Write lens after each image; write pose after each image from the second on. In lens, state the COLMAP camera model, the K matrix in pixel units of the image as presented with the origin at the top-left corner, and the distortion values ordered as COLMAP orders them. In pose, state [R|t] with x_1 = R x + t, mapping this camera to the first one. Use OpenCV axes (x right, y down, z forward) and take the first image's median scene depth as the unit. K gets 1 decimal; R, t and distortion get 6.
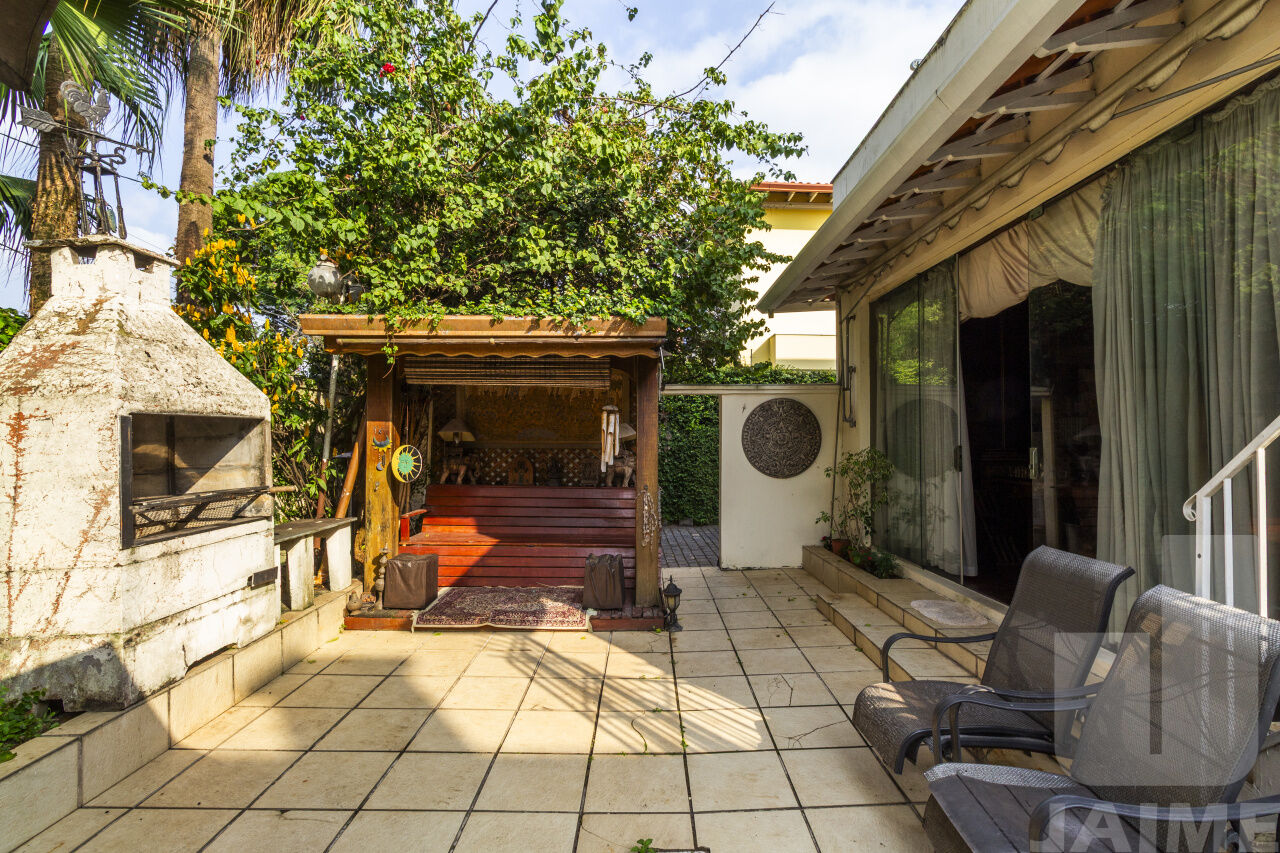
lens RADIAL K [[591.9, 0, 640.0], [0, 591.9, 426.5], [0, 0, 1]] dist [-0.002004, -0.000589]
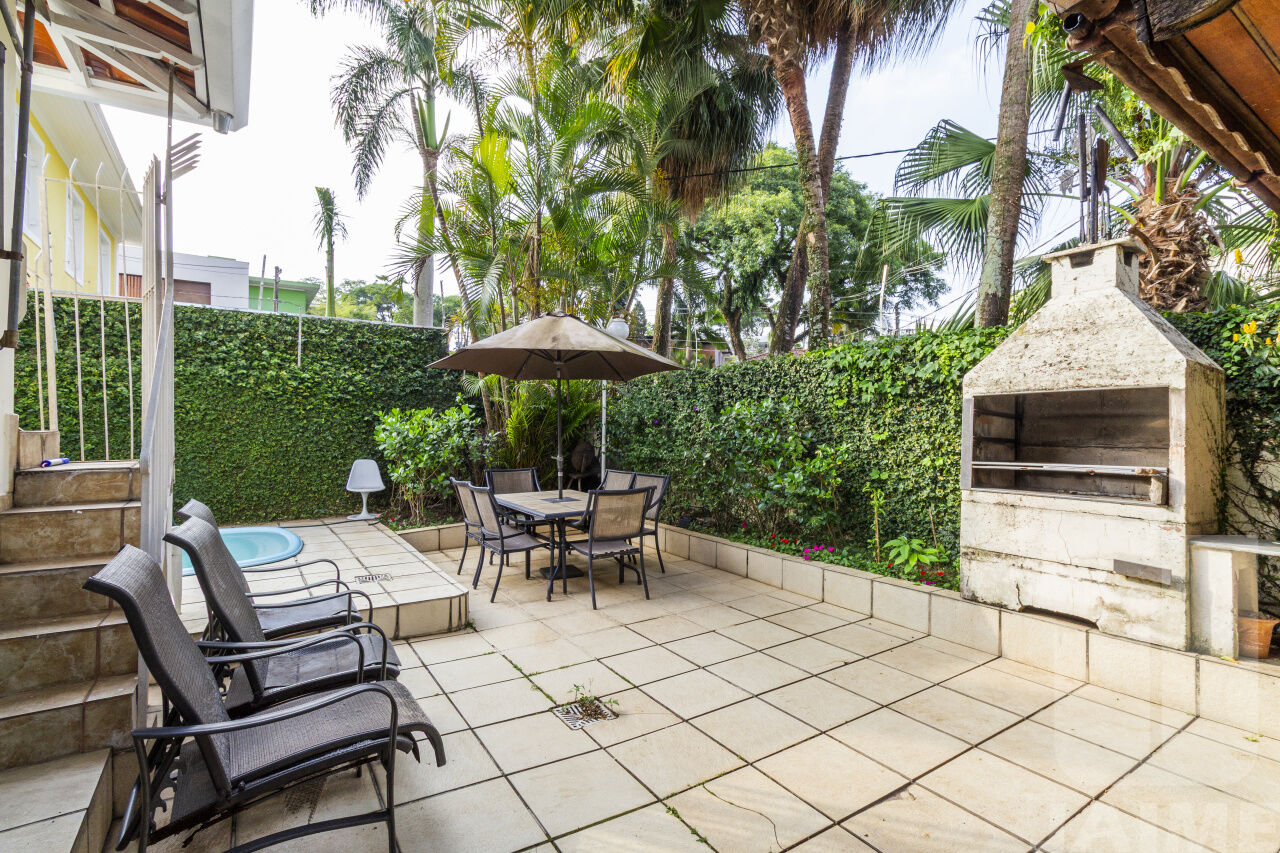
lens RADIAL K [[591.9, 0, 640.0], [0, 591.9, 426.5], [0, 0, 1]] dist [-0.002004, -0.000589]
pose [[-0.829242, 0.038671, -0.557551, 0.508390], [0.037029, 0.999213, 0.014231, 0.002818], [0.557662, -0.008845, -0.830021, 1.525385]]
